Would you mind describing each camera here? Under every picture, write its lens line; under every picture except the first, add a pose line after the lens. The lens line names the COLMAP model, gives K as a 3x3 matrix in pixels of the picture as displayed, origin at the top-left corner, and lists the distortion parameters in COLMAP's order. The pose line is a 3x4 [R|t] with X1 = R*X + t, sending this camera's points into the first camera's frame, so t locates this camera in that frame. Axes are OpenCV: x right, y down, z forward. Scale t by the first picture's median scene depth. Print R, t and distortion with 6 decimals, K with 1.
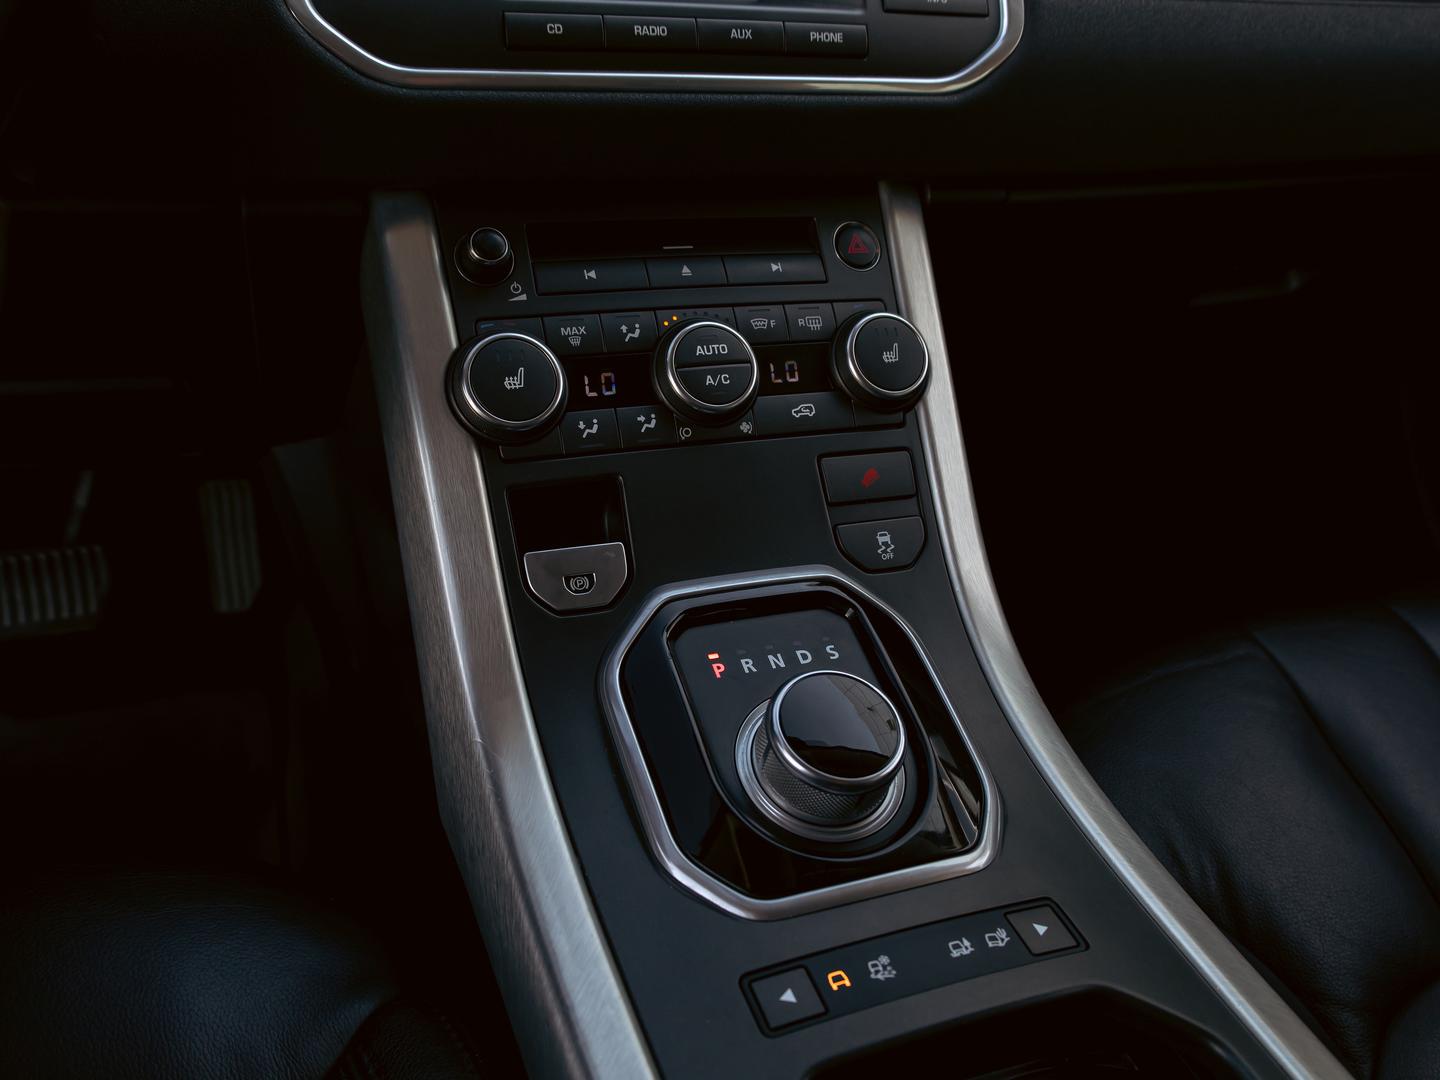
lens RADIAL K [[1139.0, 0, 746.6], [0, 1139.0, 539.2], [0, 0, 1]] dist [-0.000452, 0.006450]
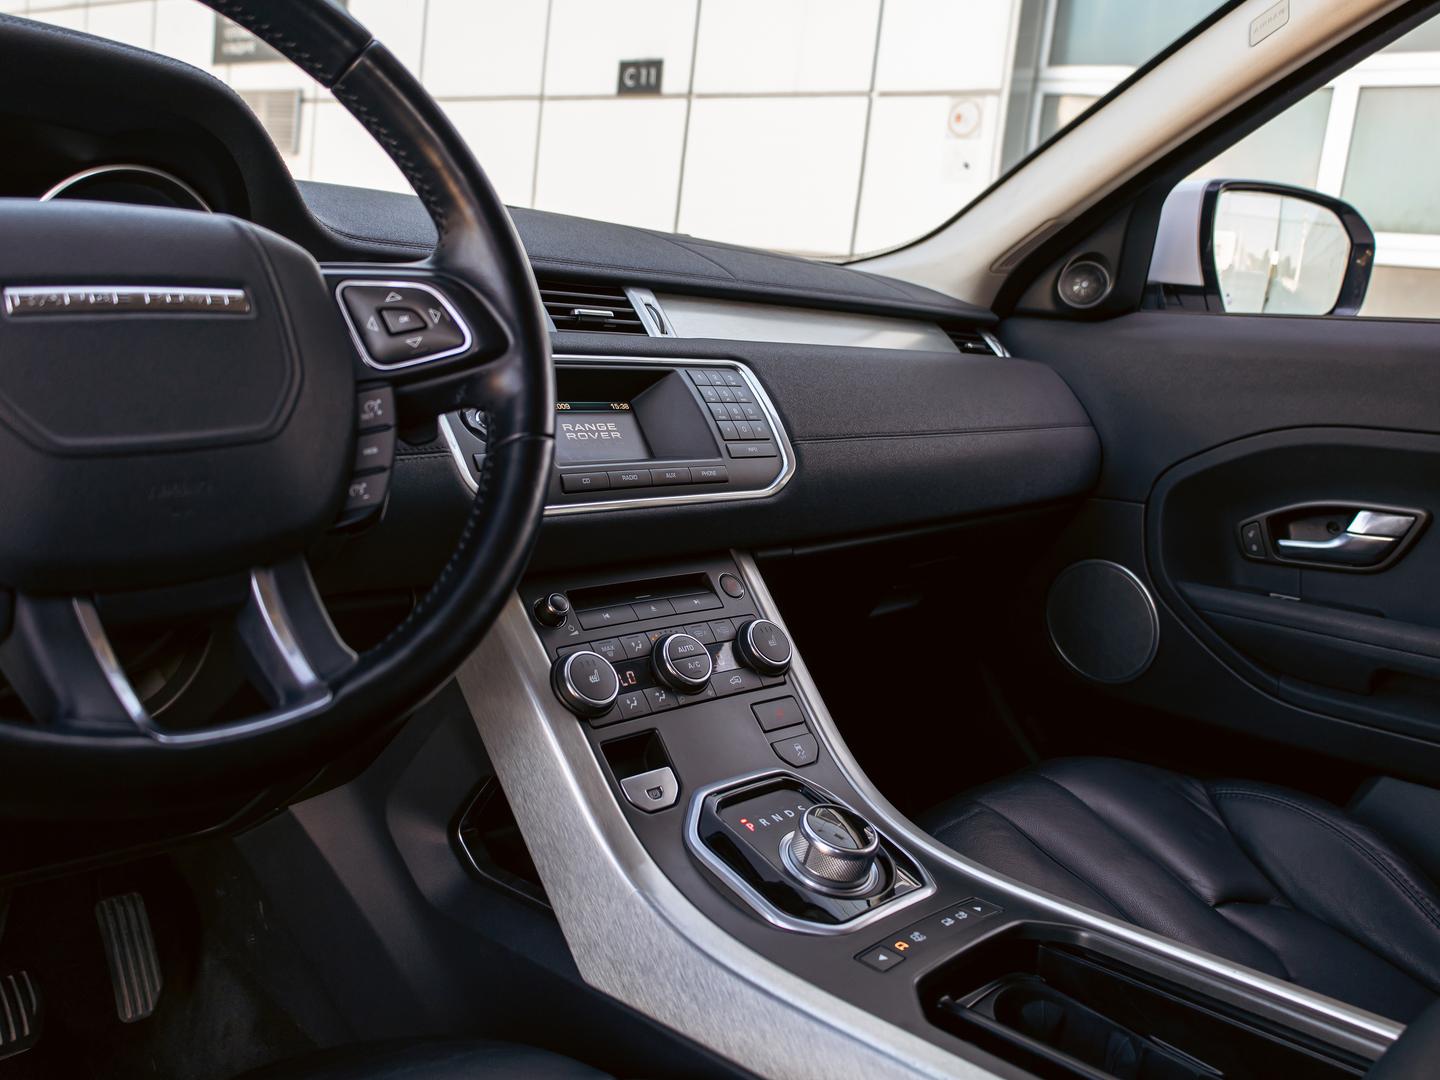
lens RADIAL K [[1139.0, 0, 746.6], [0, 1139.0, 539.2], [0, 0, 1]] dist [-0.000452, 0.006450]
pose [[0.915020, -0.105695, 0.389317, -0.595823], [0.236656, 0.922198, -0.305852, 0.222139], [-0.326700, 0.371995, 0.868842, -0.551594]]
